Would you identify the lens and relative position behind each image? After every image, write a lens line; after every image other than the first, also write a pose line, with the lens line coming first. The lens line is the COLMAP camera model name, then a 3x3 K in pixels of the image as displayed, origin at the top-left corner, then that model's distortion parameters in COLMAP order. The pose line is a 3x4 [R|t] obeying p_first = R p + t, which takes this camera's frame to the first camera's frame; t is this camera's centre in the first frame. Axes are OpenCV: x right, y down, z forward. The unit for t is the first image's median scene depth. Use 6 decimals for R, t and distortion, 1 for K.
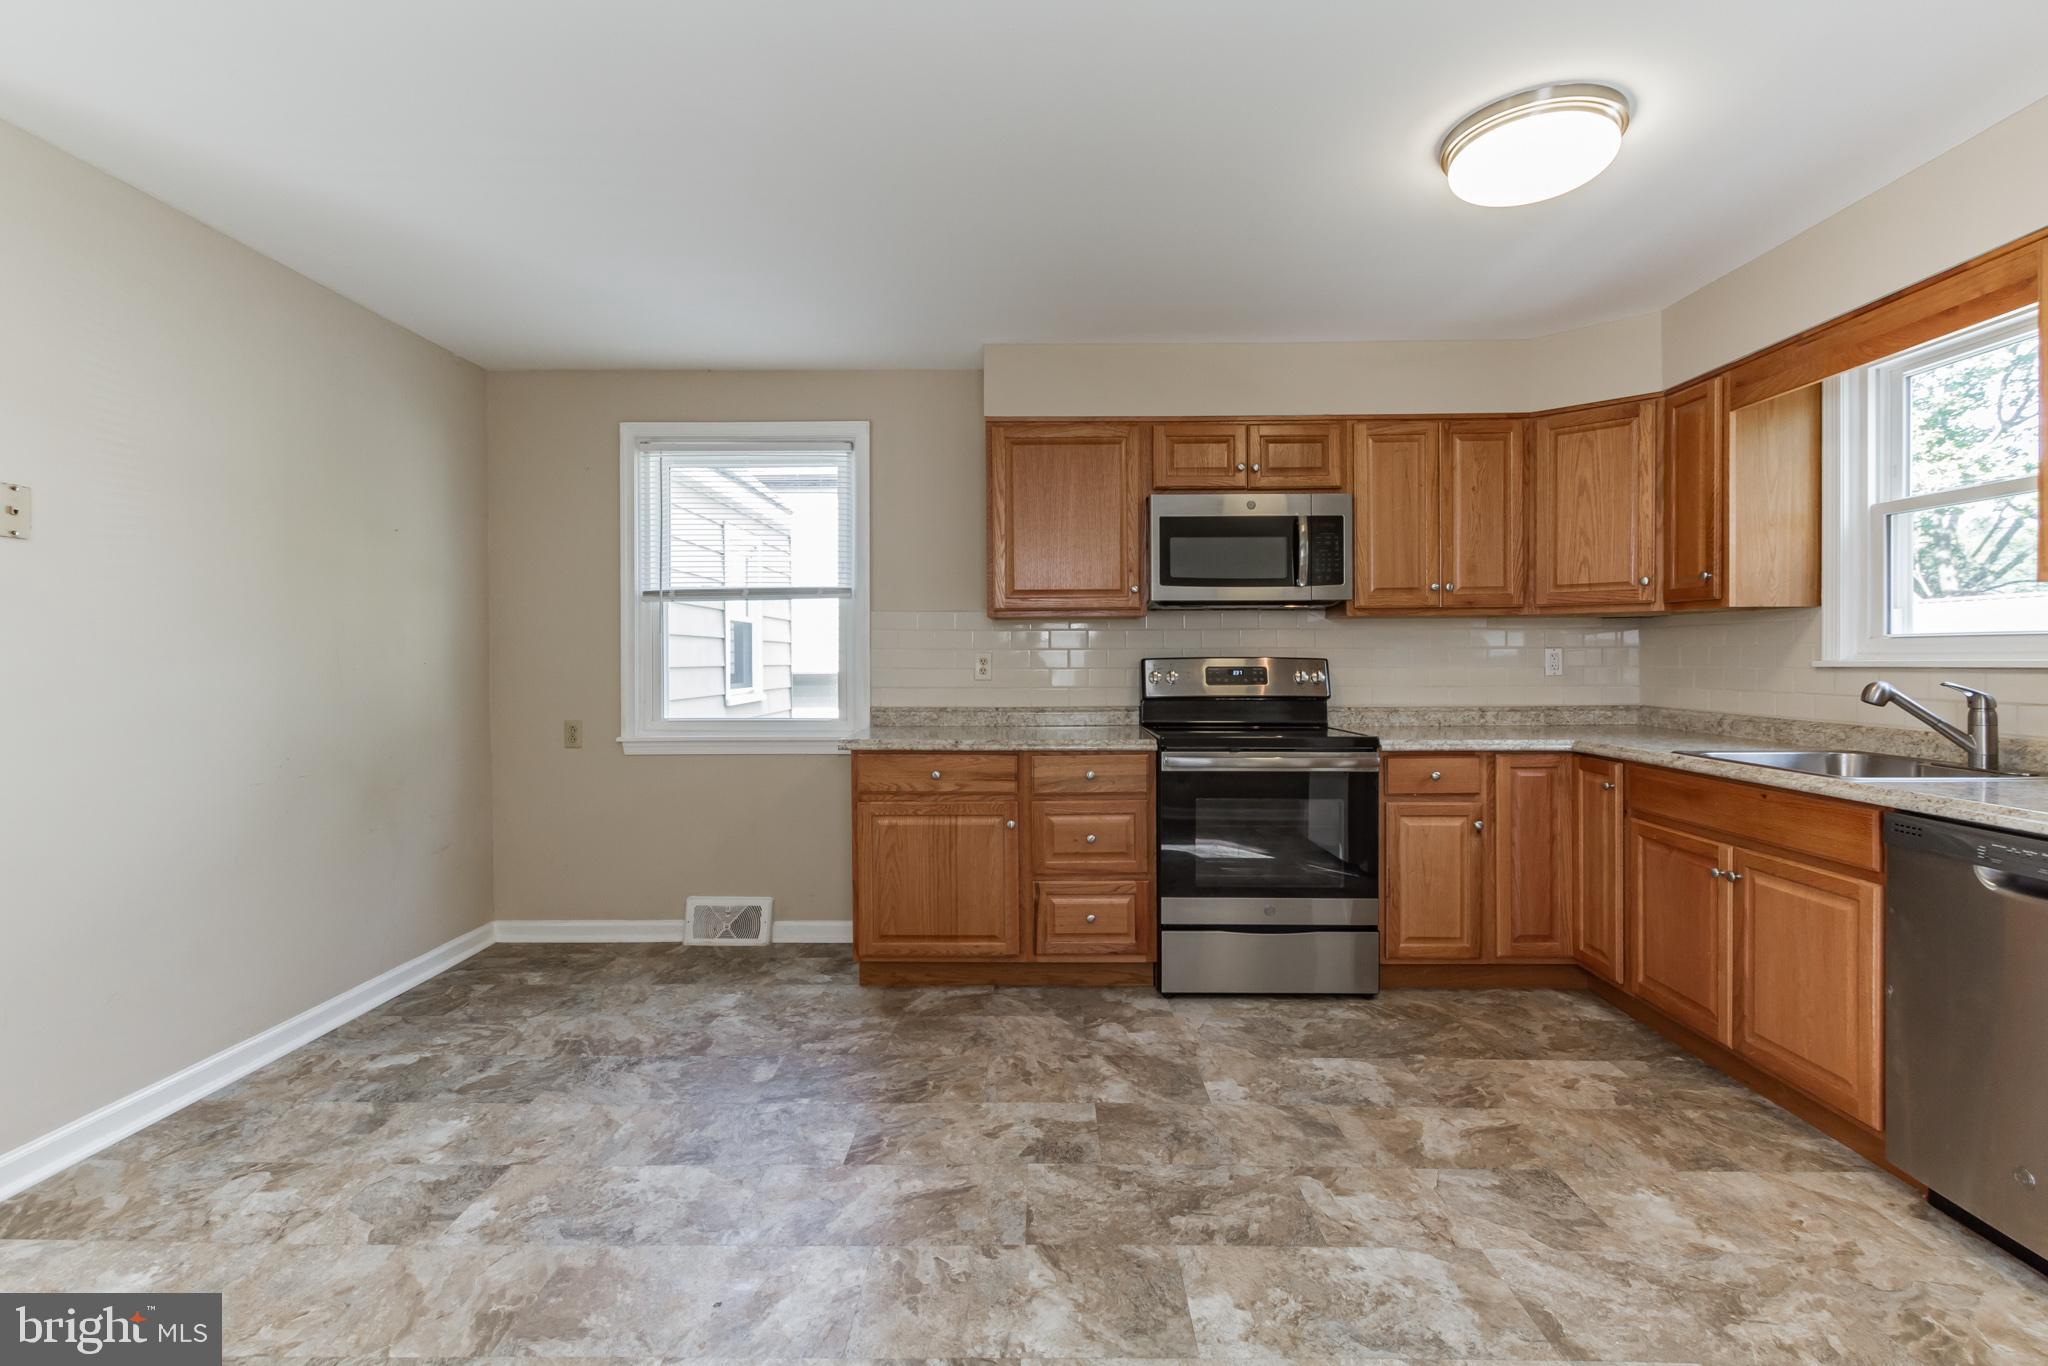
lens RADIAL K [[942.0, 0, 1032.7], [0, 942.0, 659.4], [0, 0, 1]] dist [0.007012, -0.002309]
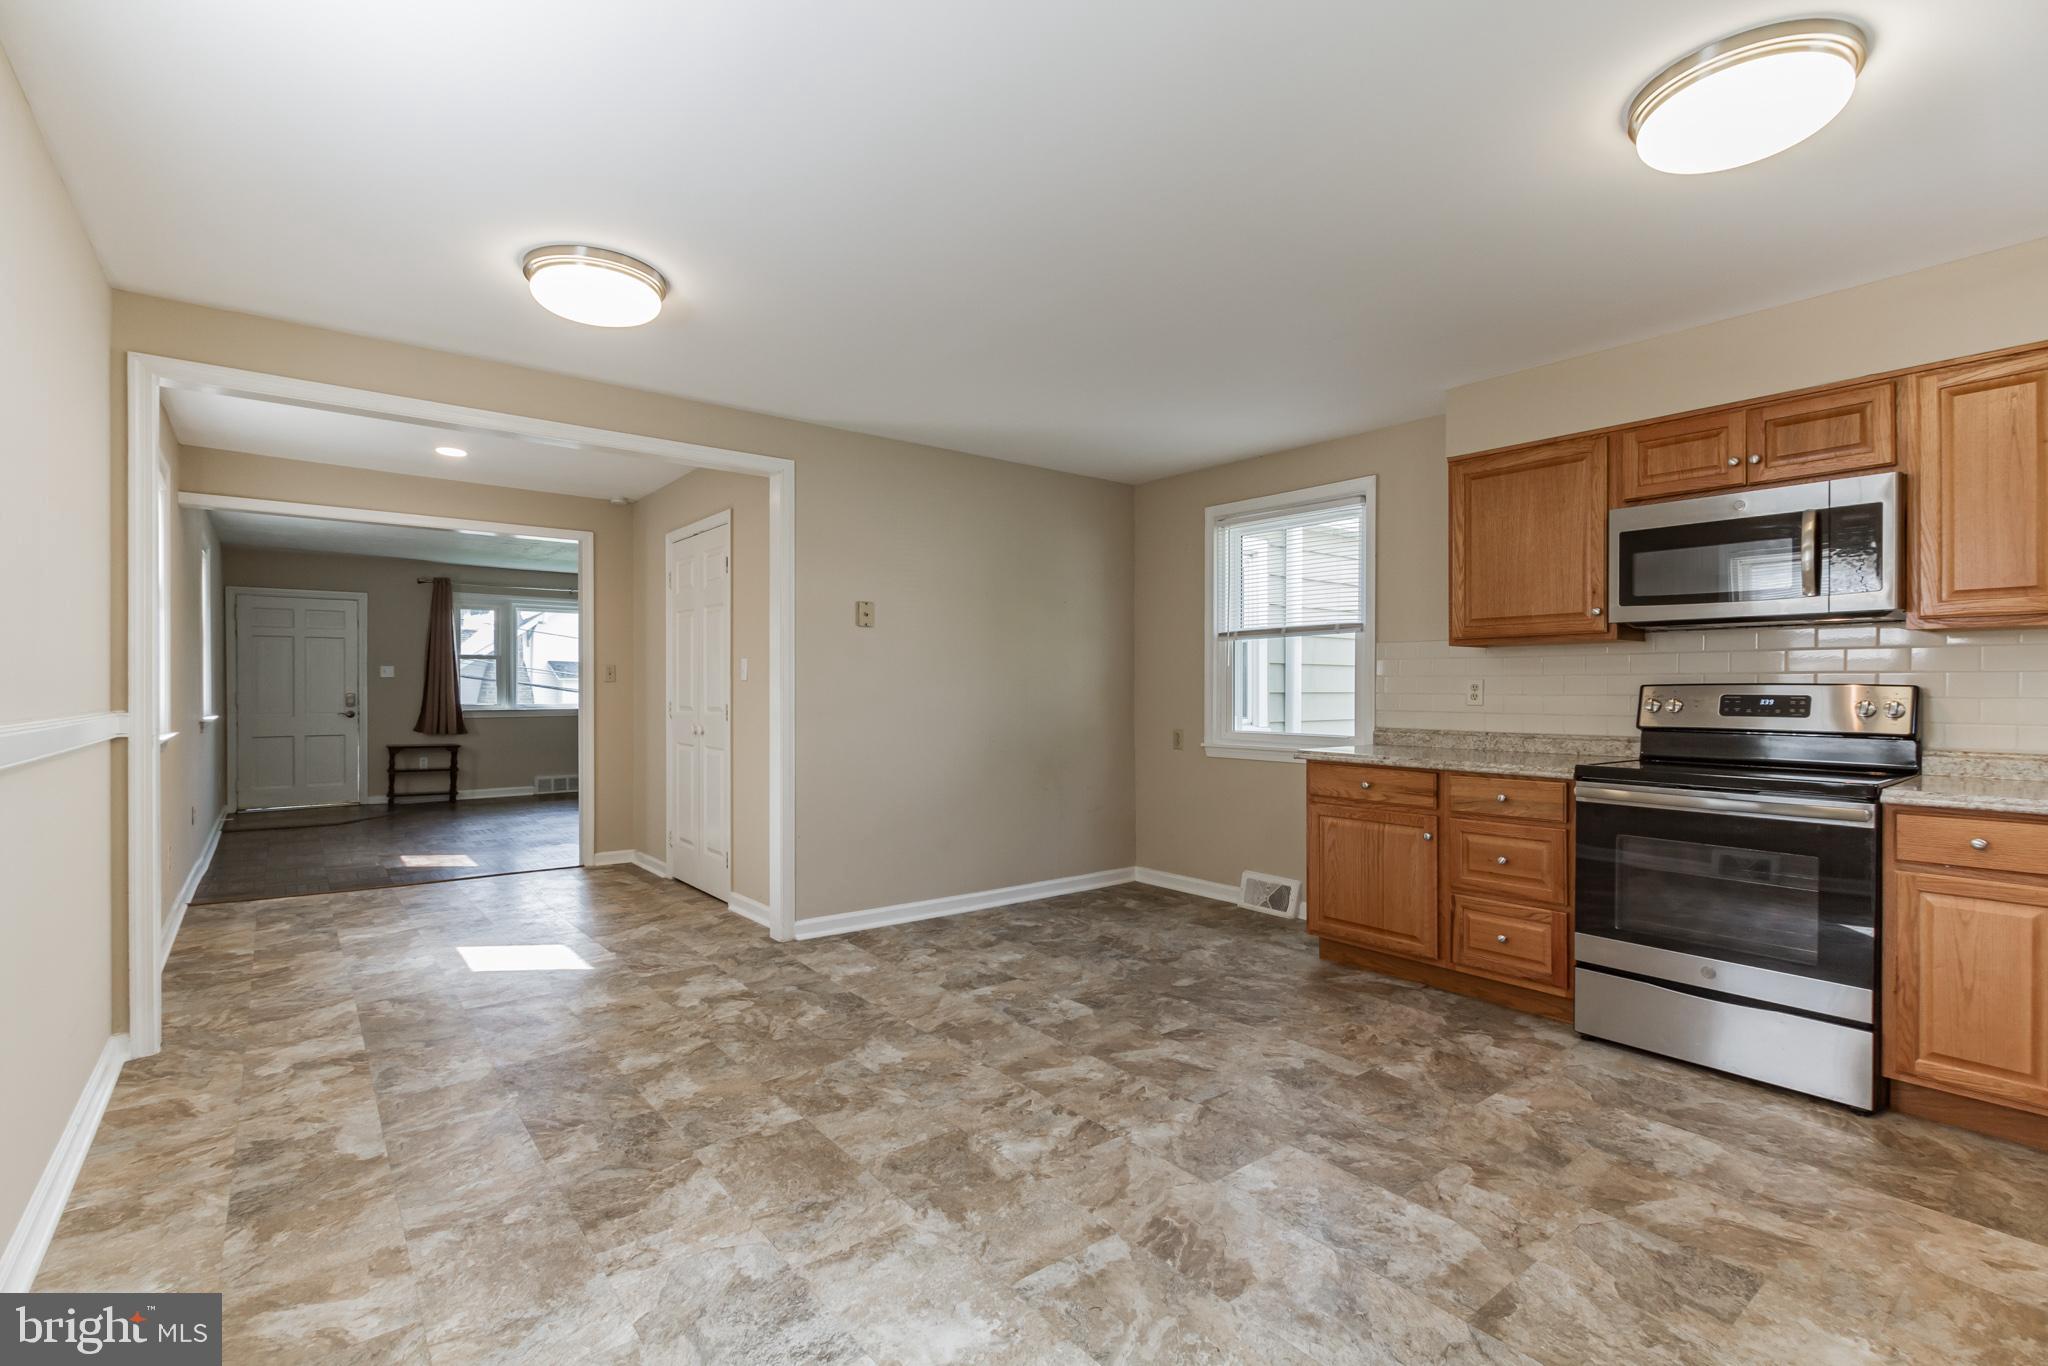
lens RADIAL K [[942.0, 0, 1029.1], [0, 942.0, 680.2], [0, 0, 1]] dist [0.007012, -0.002309]
pose [[0.630772, -0.001946, -0.775966, 0.536872], [-0.003959, 0.999976, -0.005726, 0.002496], [0.775958, 0.006684, 0.630749, -0.044451]]
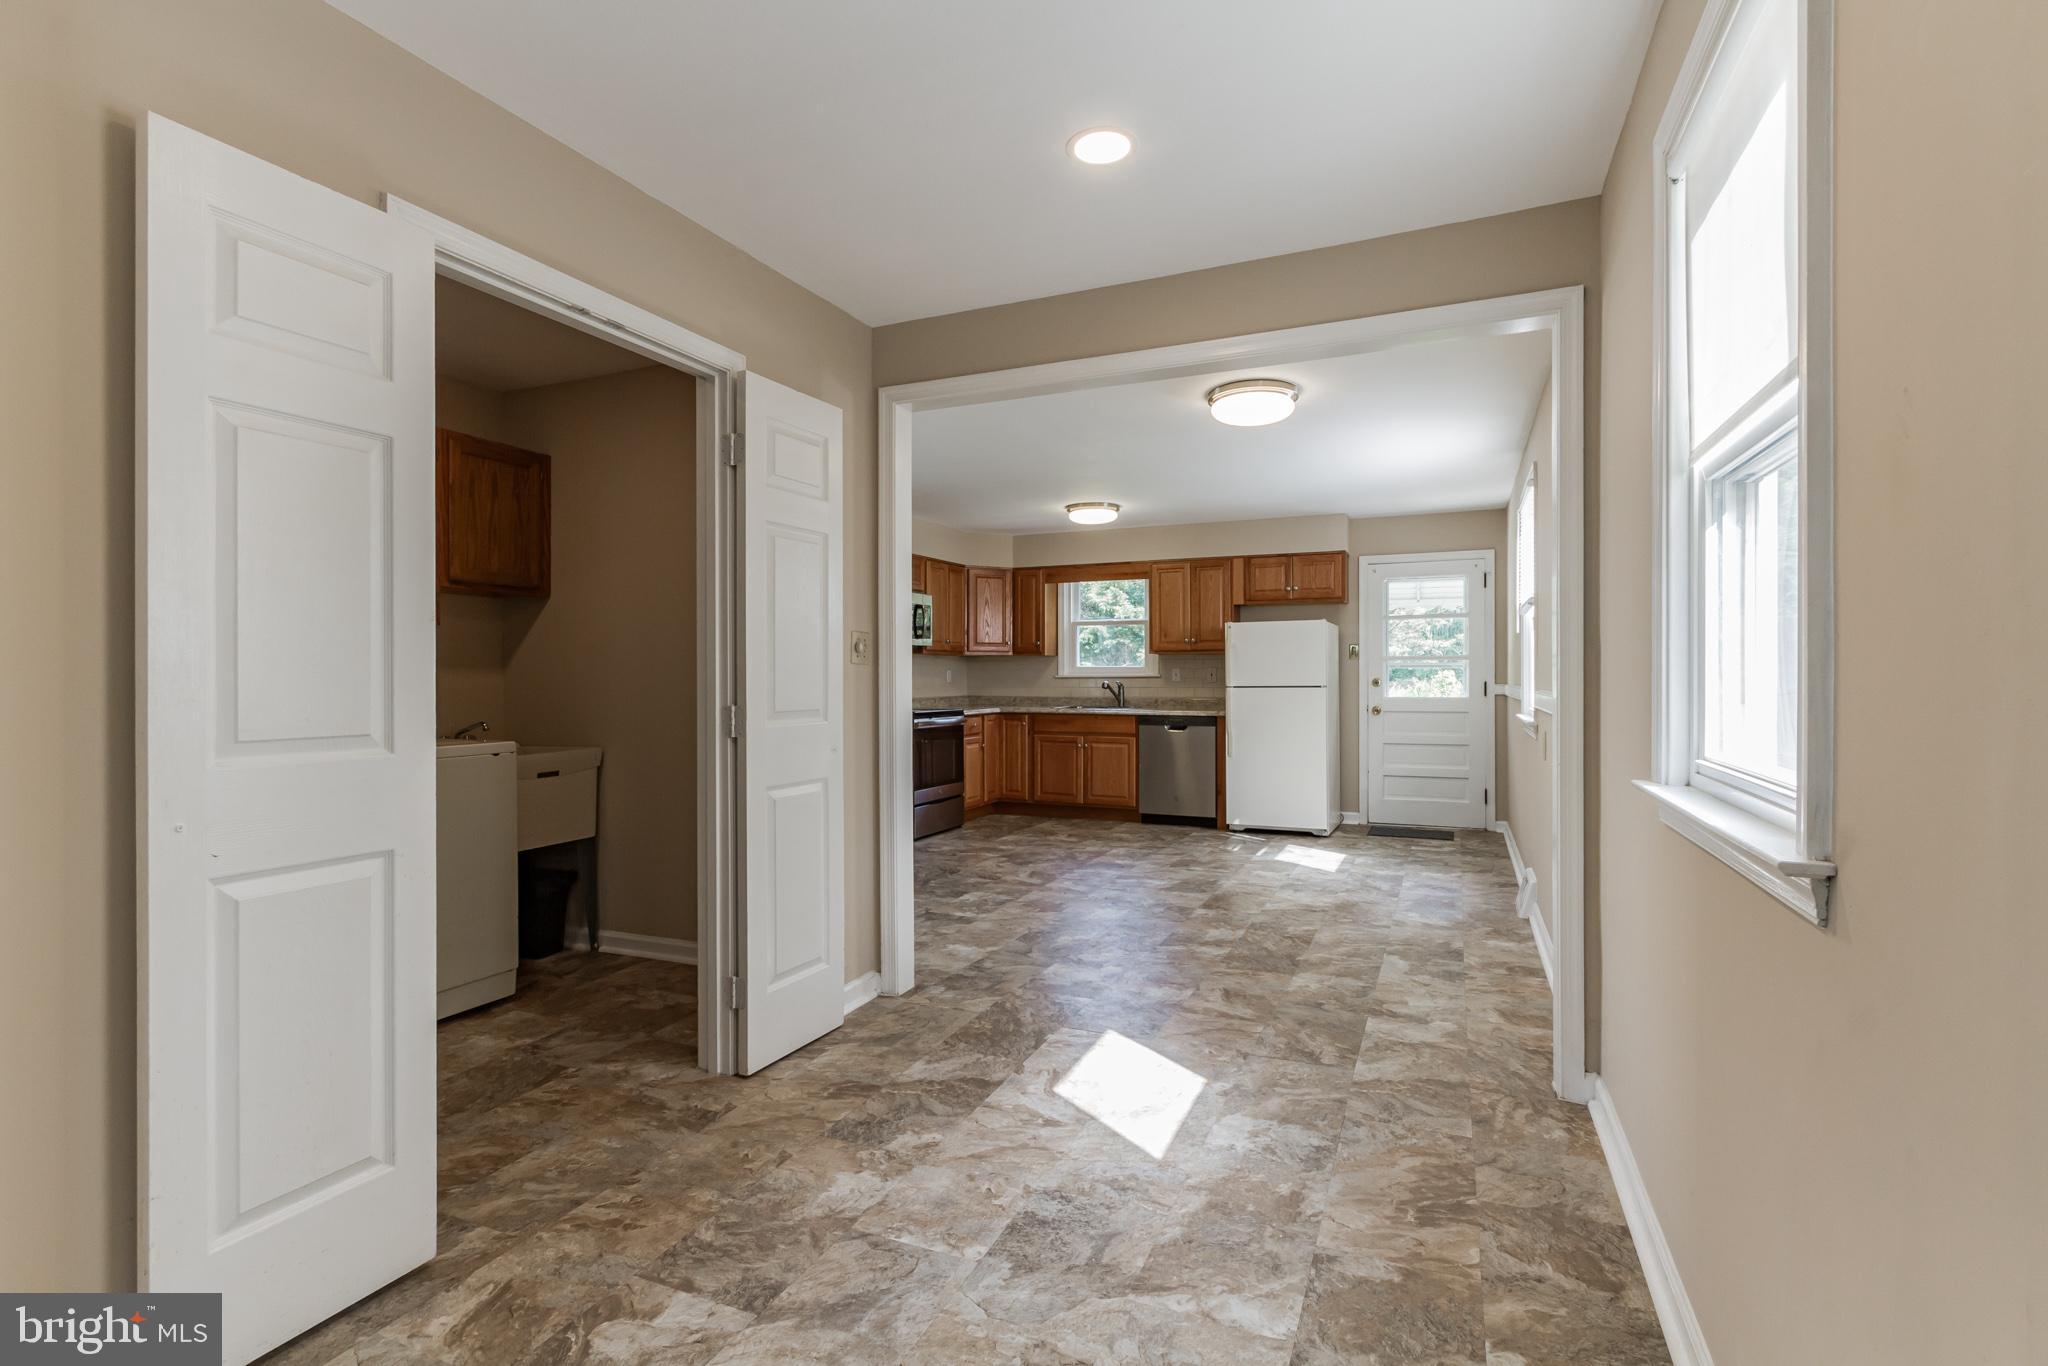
lens RADIAL K [[942.0, 0, 1035.2], [0, 942.0, 682.1], [0, 0, 1]] dist [0.007012, -0.002309]
pose [[0.389570, -0.002135, 0.920994, -1.627040], [0.000838, 0.999998, 0.001963, 0.014155], [-0.920997, 0.000007, 0.389571, -0.024978]]
